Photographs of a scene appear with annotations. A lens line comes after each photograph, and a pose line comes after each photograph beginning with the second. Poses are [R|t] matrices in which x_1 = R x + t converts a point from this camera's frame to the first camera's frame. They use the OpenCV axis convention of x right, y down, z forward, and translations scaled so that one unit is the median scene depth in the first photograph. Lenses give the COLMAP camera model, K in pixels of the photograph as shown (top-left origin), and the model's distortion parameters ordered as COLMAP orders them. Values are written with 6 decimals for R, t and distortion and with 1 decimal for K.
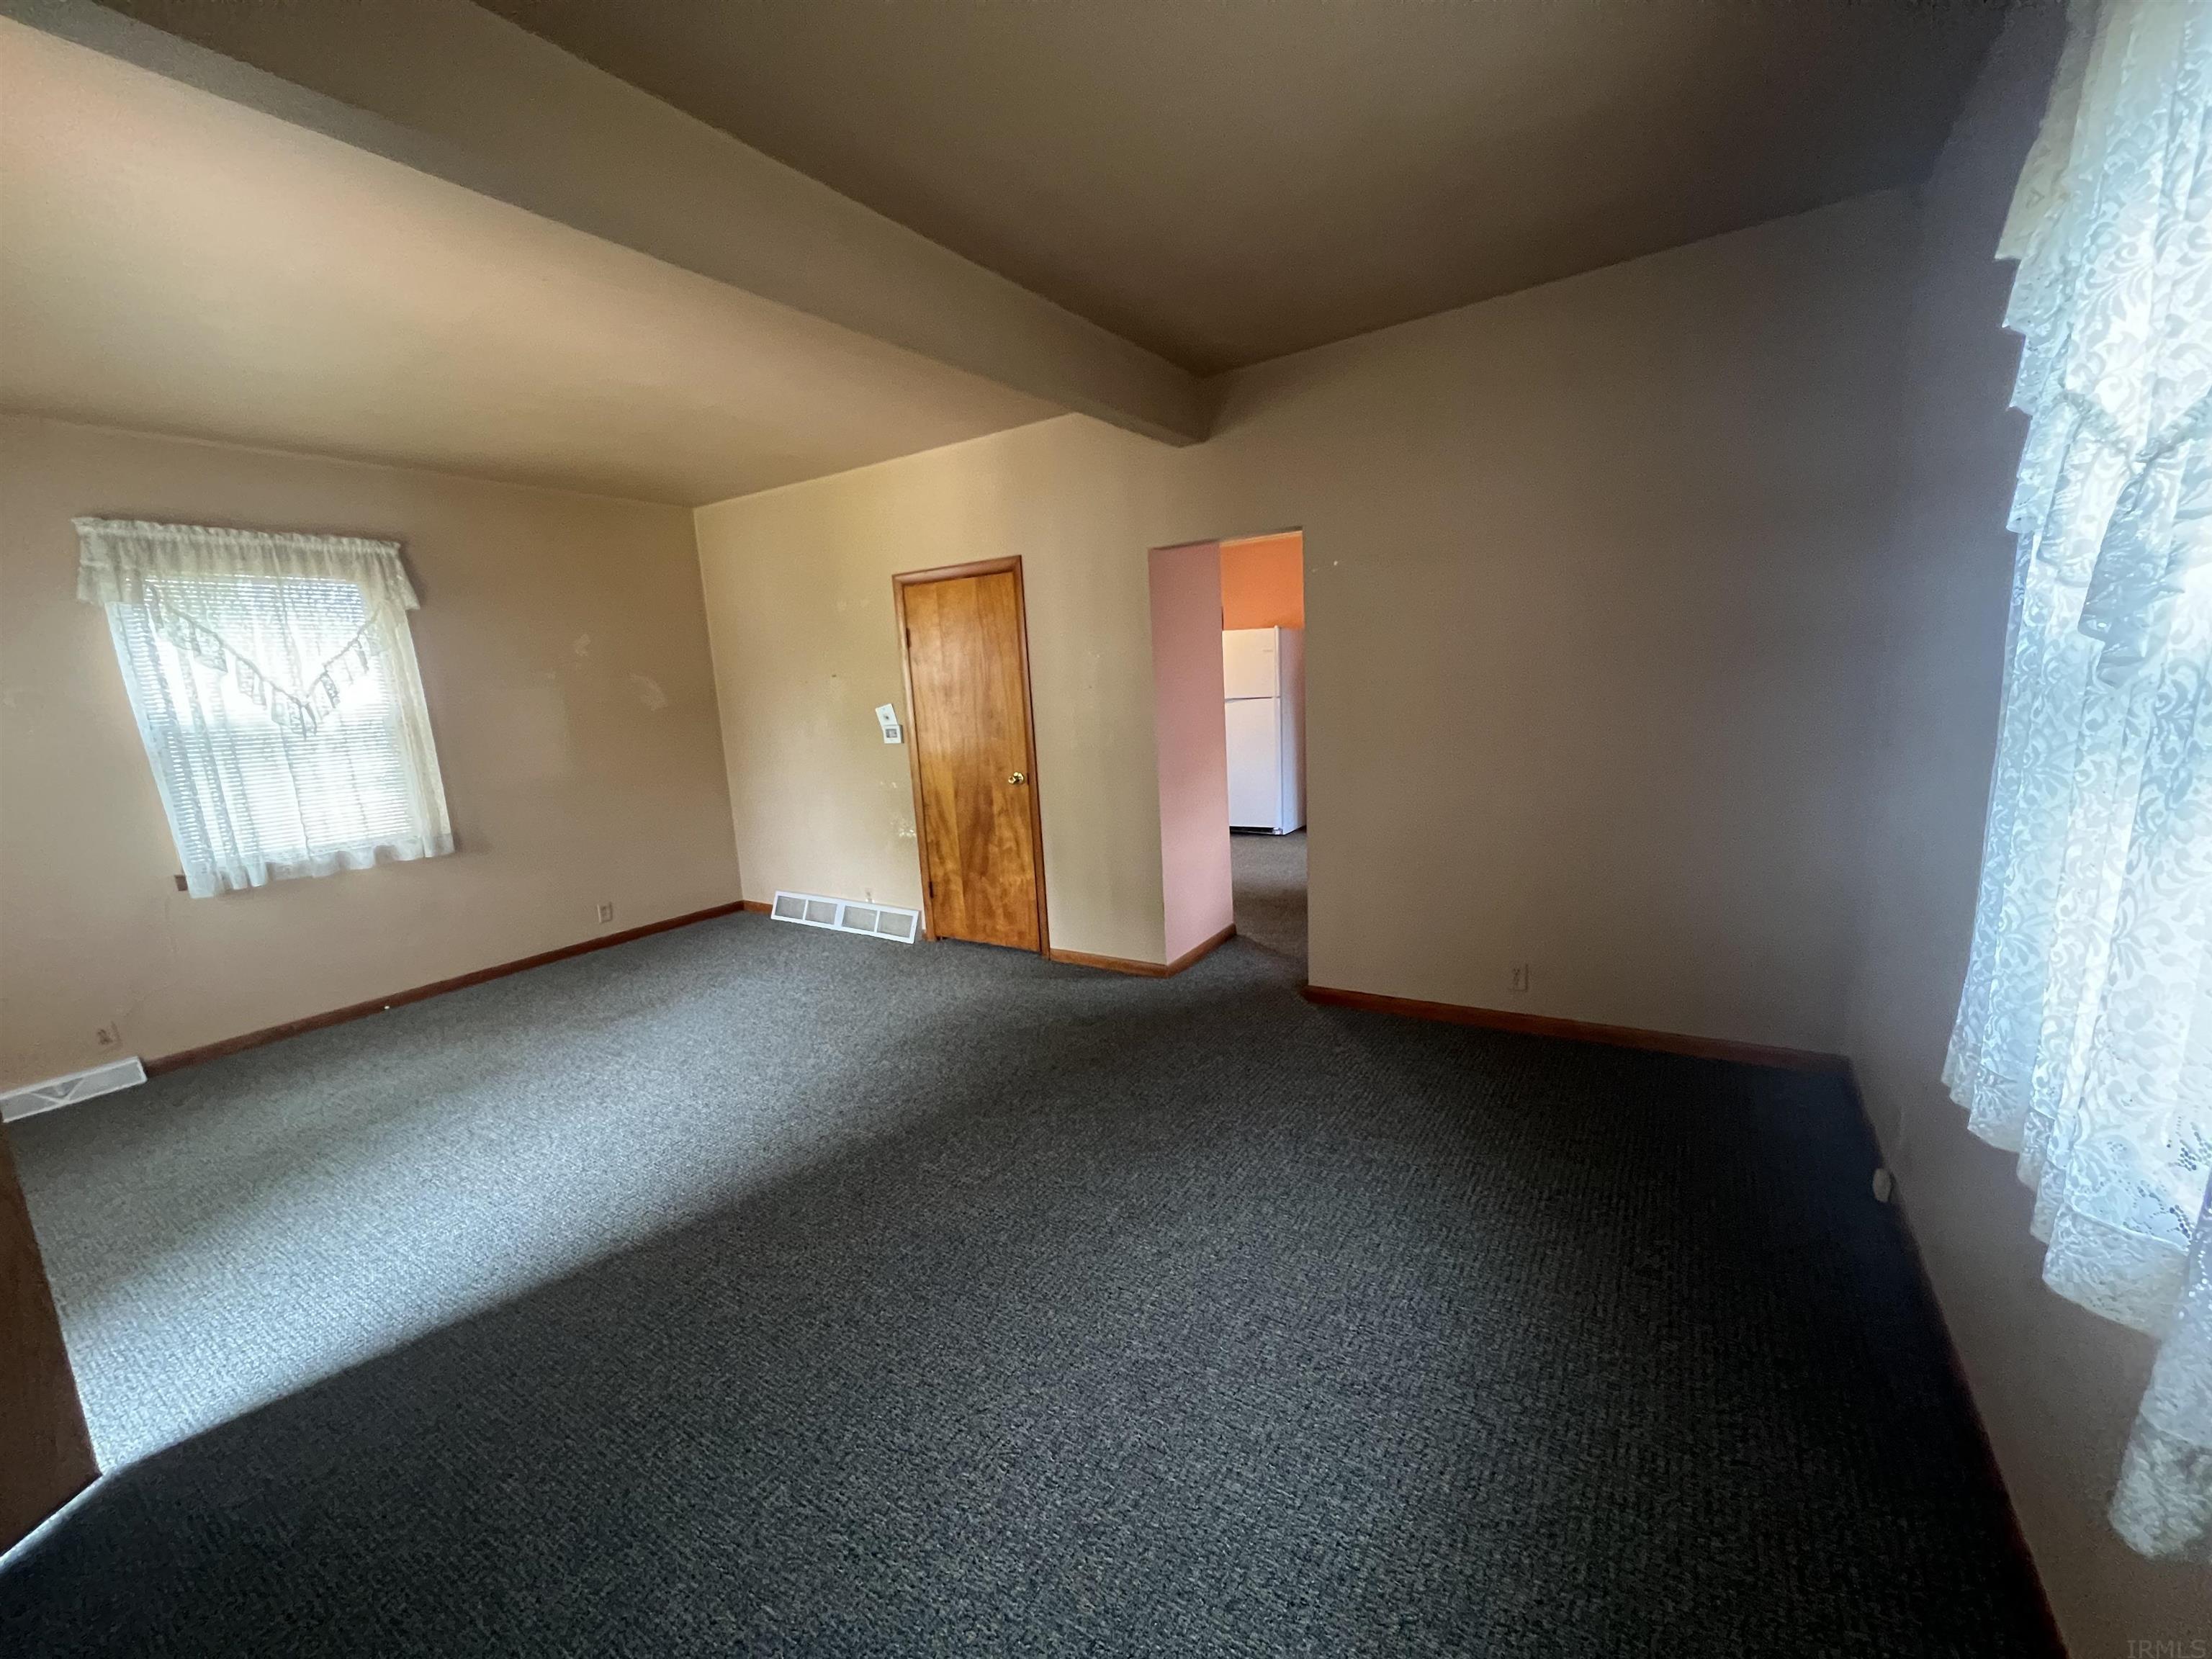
lens RADIAL K [[886.9, 0, 1099.0], [0, 886.9, 843.3], [0, 0, 1]] dist [0.003095, 0.000243]
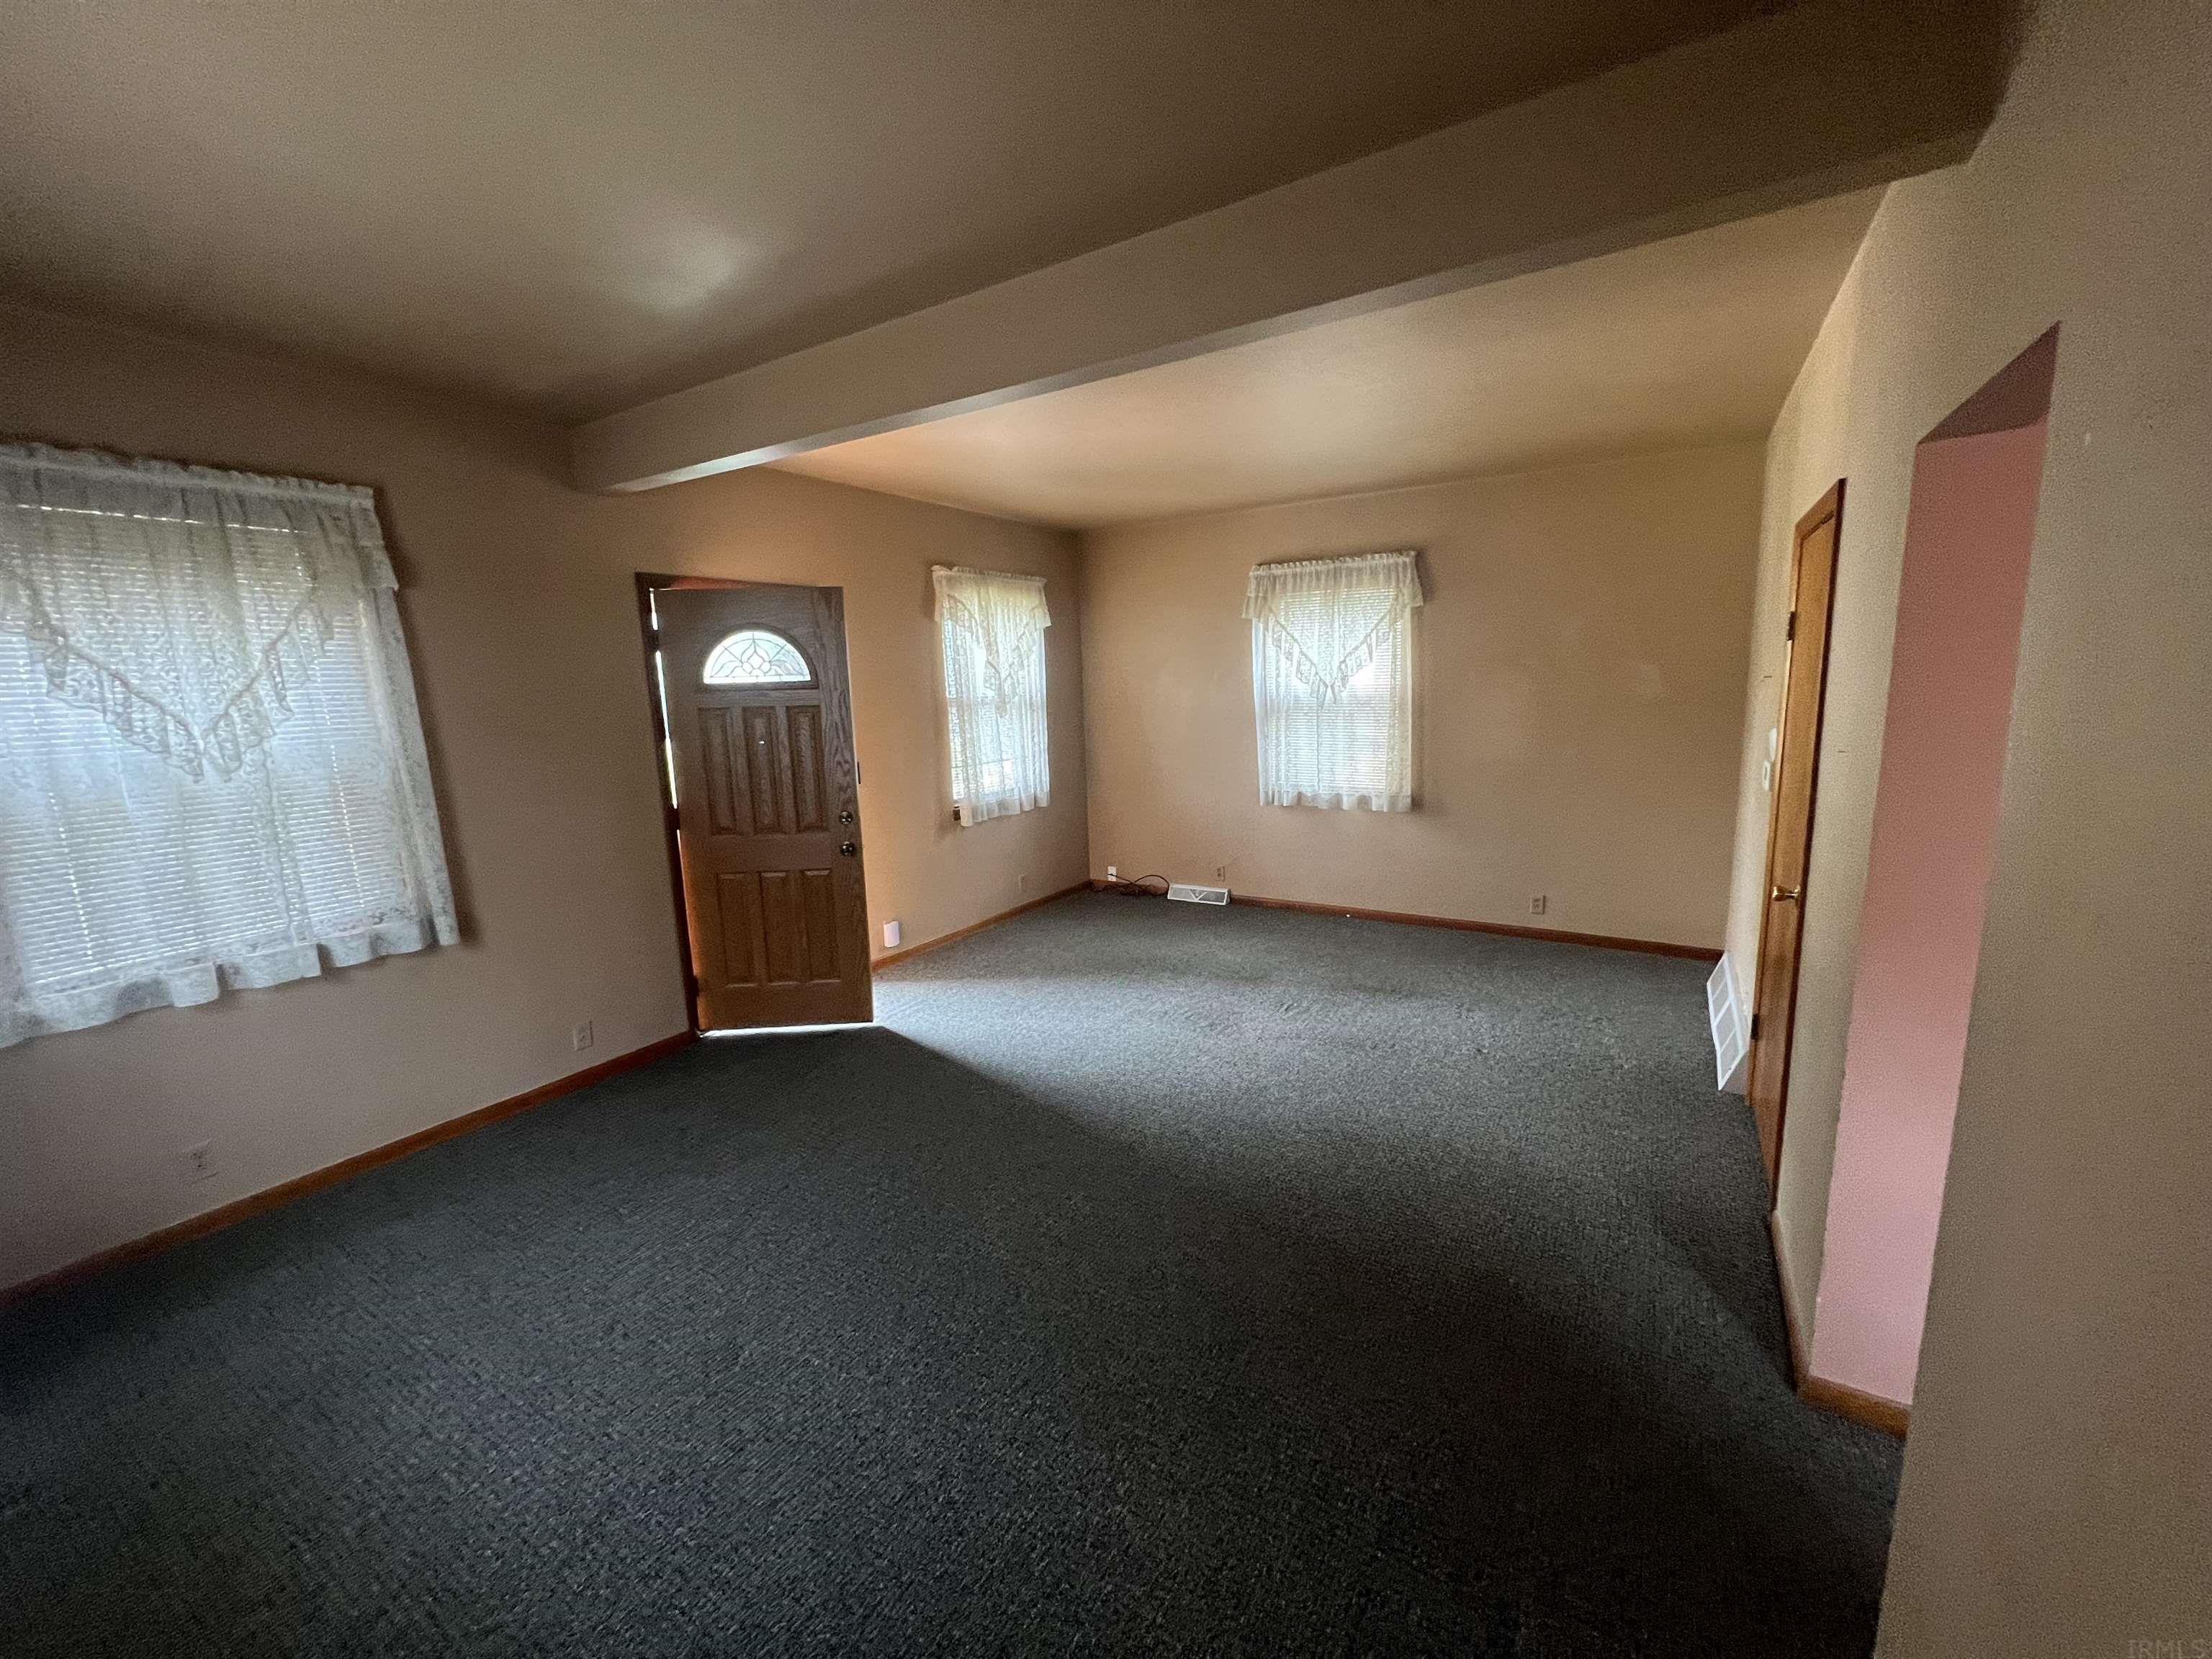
lens RADIAL K [[886.9, 0, 1096.7], [0, 886.9, 828.5], [0, 0, 1]] dist [0.003095, 0.000243]
pose [[0.007835, 0.224867, -0.974358, 0.487324], [-0.153340, 0.963134, 0.221044, -0.189387], [0.988142, 0.147676, 0.042028, 0.622873]]
